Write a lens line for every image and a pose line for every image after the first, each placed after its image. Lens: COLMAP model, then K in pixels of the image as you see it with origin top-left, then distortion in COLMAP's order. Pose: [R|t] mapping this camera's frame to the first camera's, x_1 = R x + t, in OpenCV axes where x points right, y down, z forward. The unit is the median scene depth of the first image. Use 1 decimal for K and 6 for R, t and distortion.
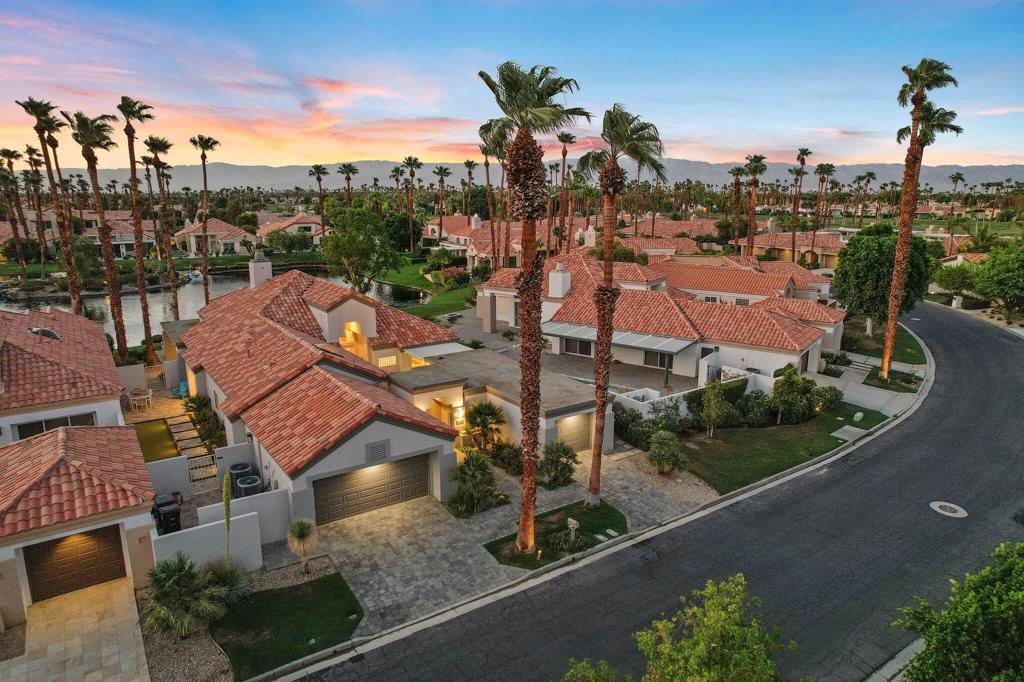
lens RADIAL K [[651.6, 0, 516.6], [0, 651.6, 341.0], [0, 0, 1]] dist [-0.059332, 0.046325]
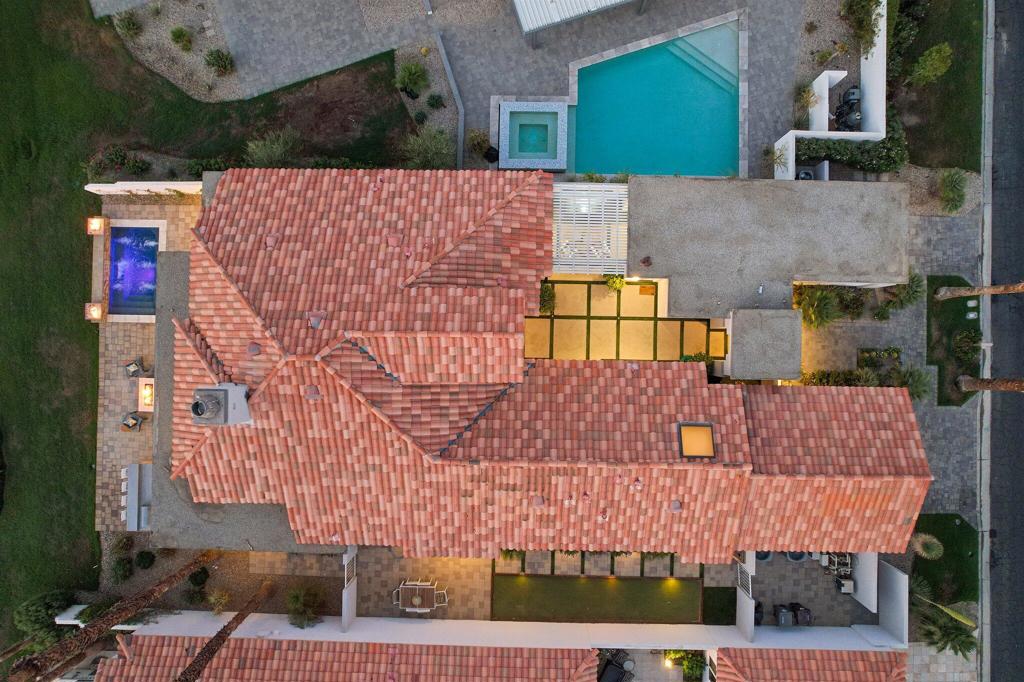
lens RADIAL K [[651.6, 0, 512.2], [0, 651.6, 341.9], [0, 0, 1]] dist [-0.059332, 0.046325]
pose [[0.583687, -0.811978, 0.001145, -0.345345], [0.194342, 0.141071, 0.970737, -0.851484], [-0.788378, -0.566385, 0.240142, 1.124604]]
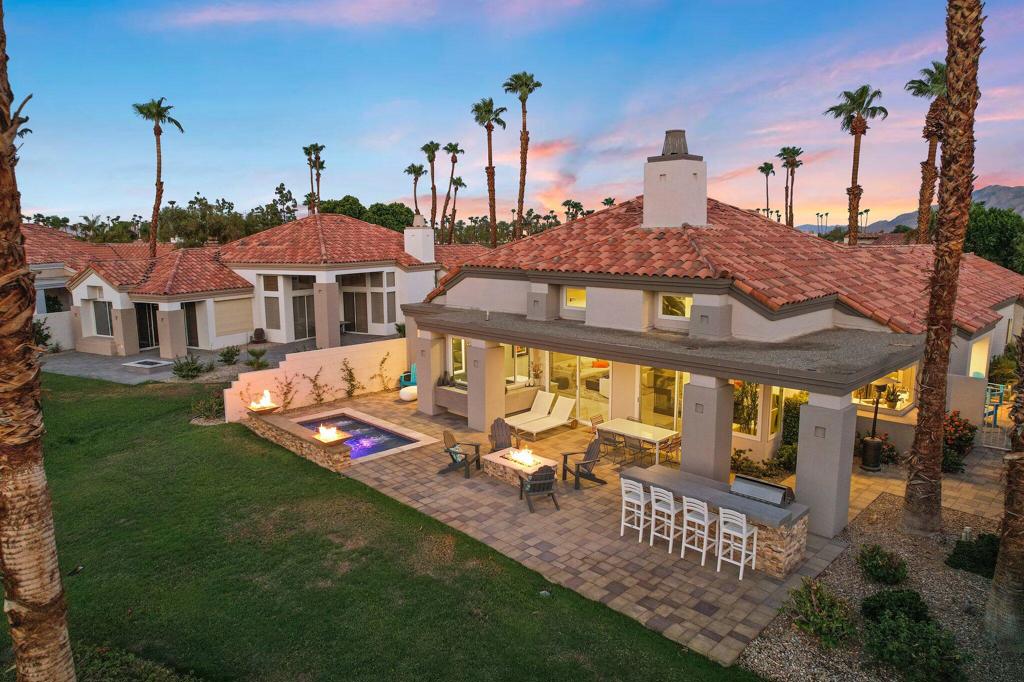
lens RADIAL K [[651.6, 0, 517.6], [0, 651.6, 344.2], [0, 0, 1]] dist [-0.059332, 0.046325]
pose [[-0.177809, -0.156796, 0.971493, -1.163447], [0.222530, 0.955245, 0.194903, -0.192862], [-0.958574, 0.250842, -0.134959, 1.777047]]
